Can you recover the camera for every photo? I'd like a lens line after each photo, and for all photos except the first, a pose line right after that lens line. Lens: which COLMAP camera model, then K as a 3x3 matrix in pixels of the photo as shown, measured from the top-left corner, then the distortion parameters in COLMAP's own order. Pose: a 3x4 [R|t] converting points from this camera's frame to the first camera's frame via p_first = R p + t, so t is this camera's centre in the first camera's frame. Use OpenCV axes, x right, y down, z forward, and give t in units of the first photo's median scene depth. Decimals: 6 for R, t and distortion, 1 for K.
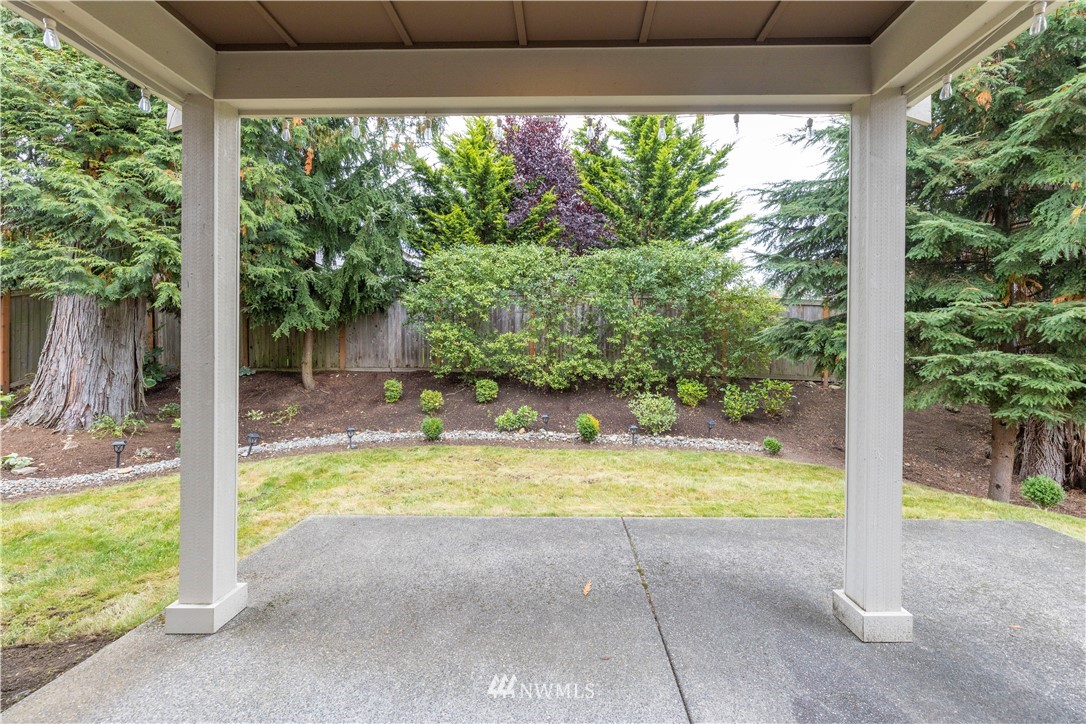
lens RADIAL K [[450.2, 0, 559.6], [0, 450.2, 347.9], [0, 0, 1]] dist [0.003603, 0.000331]
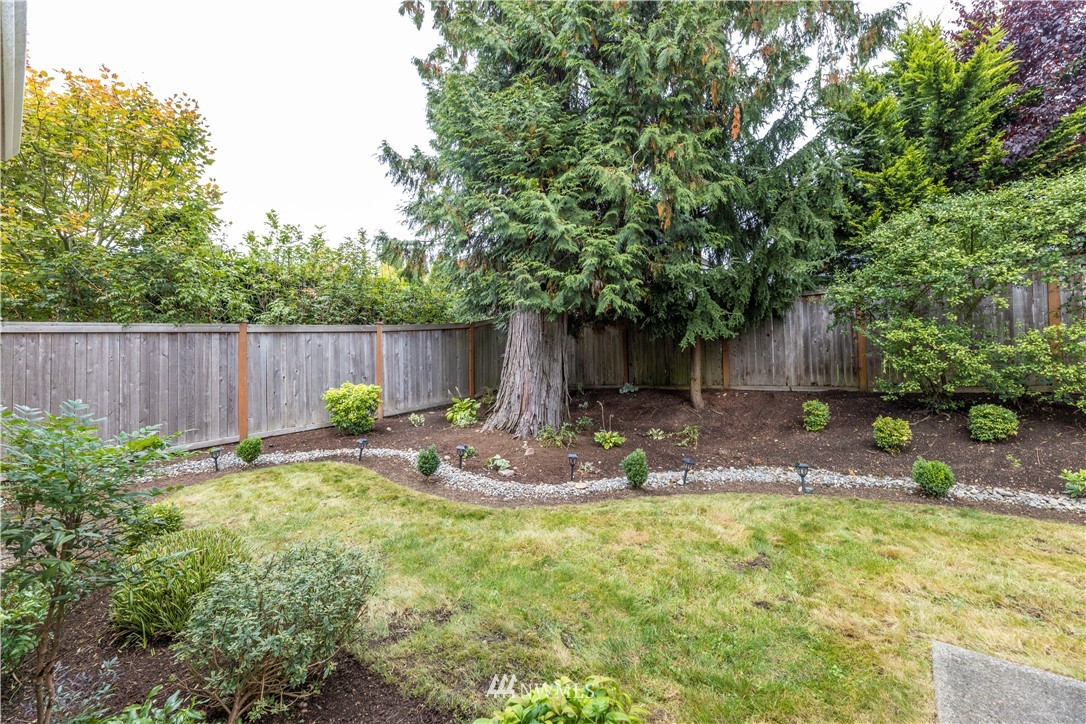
lens RADIAL K [[450.2, 0, 543.7], [0, 450.2, 359.5], [0, 0, 1]] dist [0.003603, 0.000331]
pose [[0.779900, -0.028570, -0.625251, -0.329195], [0.009939, 0.999397, -0.033269, 0.029260], [0.625825, 0.019732, 0.779714, 0.163686]]
